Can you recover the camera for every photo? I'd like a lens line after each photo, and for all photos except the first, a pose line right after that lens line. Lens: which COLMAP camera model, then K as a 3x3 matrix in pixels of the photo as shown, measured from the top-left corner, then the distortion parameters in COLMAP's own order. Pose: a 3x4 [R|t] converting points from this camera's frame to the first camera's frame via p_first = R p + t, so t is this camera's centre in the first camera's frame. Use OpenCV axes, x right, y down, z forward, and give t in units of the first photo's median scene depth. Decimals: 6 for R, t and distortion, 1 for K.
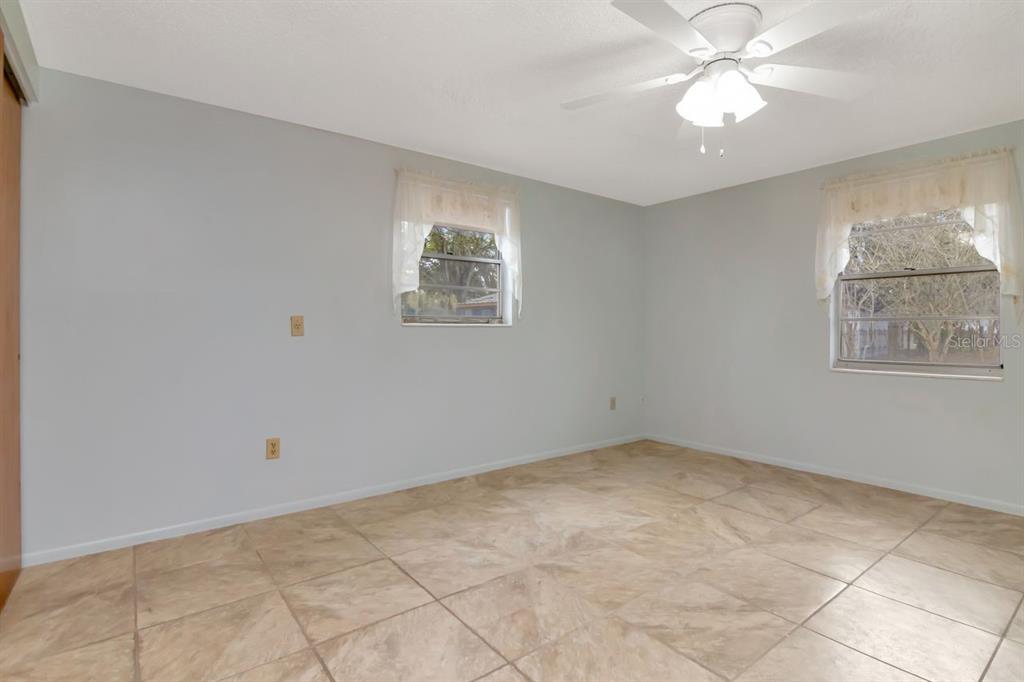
lens RADIAL K [[505.2, 0, 508.9], [0, 505.2, 336.5], [0, 0, 1]] dist [0.000267, -0.000997]
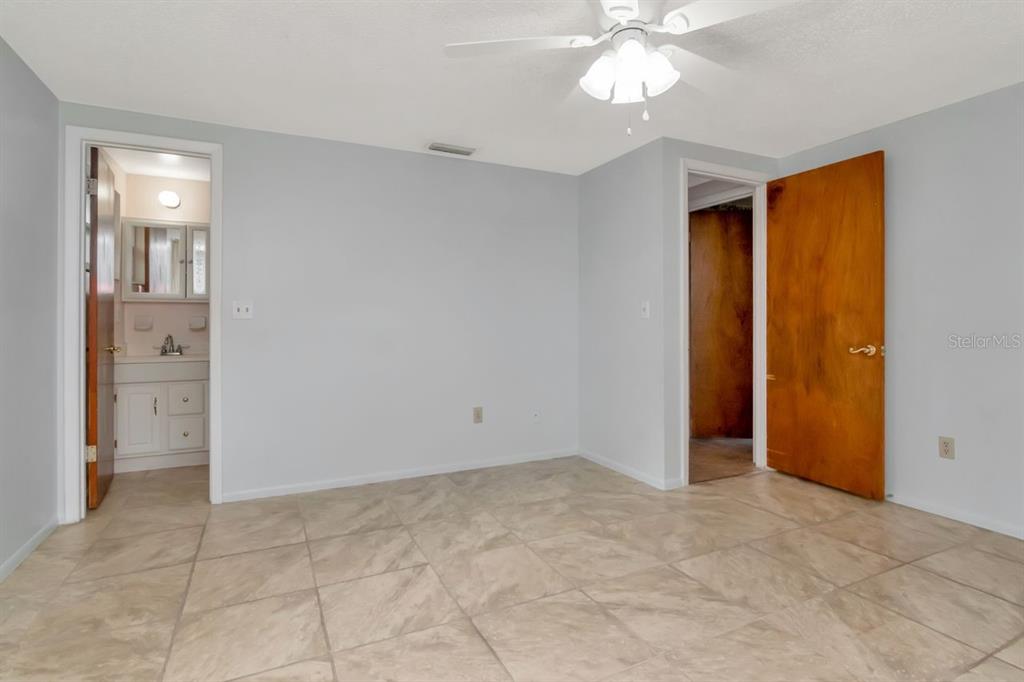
lens RADIAL K [[511.0, 0, 512.1], [0, 511.0, 322.9], [0, 0, 1]] dist [-0.002346, -0.002297]
pose [[-0.982106, -0.001267, 0.188325, 0.441392], [0.000378, 0.999962, 0.008700, -0.021087], [-0.188329, 0.008615, -0.982068, 1.854775]]
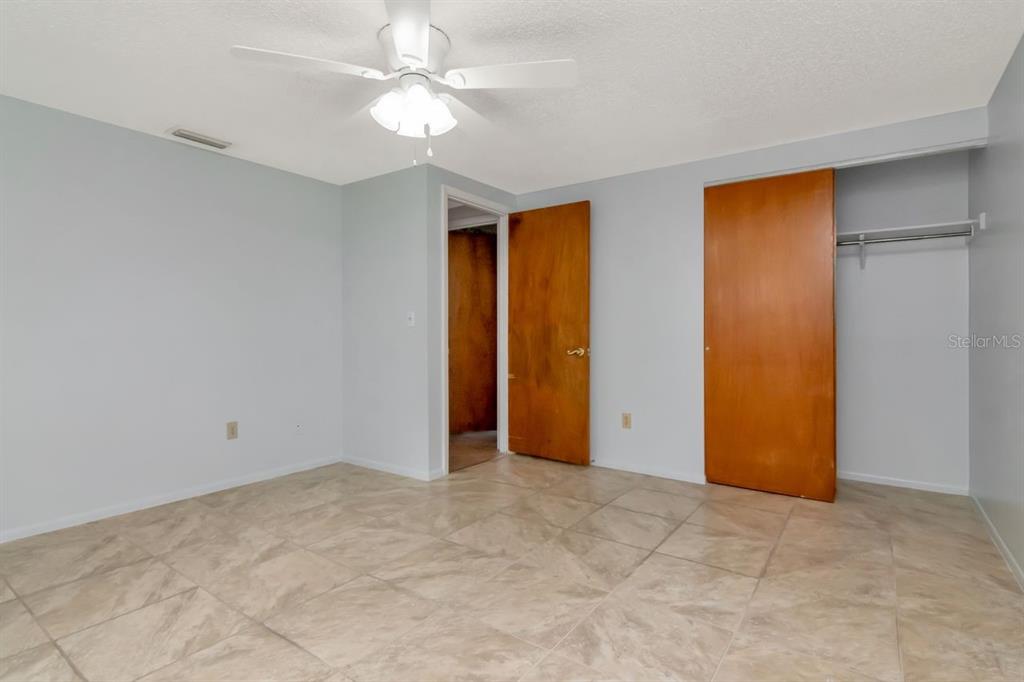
lens RADIAL K [[505.2, 0, 508.9], [0, 505.2, 336.5], [0, 0, 1]] dist [0.000267, -0.000997]
pose [[-0.956232, 0.001204, -0.292607, 0.523856], [-0.003589, 0.999868, 0.015841, -0.016255], [0.292588, 0.016197, -0.956102, 1.963796]]
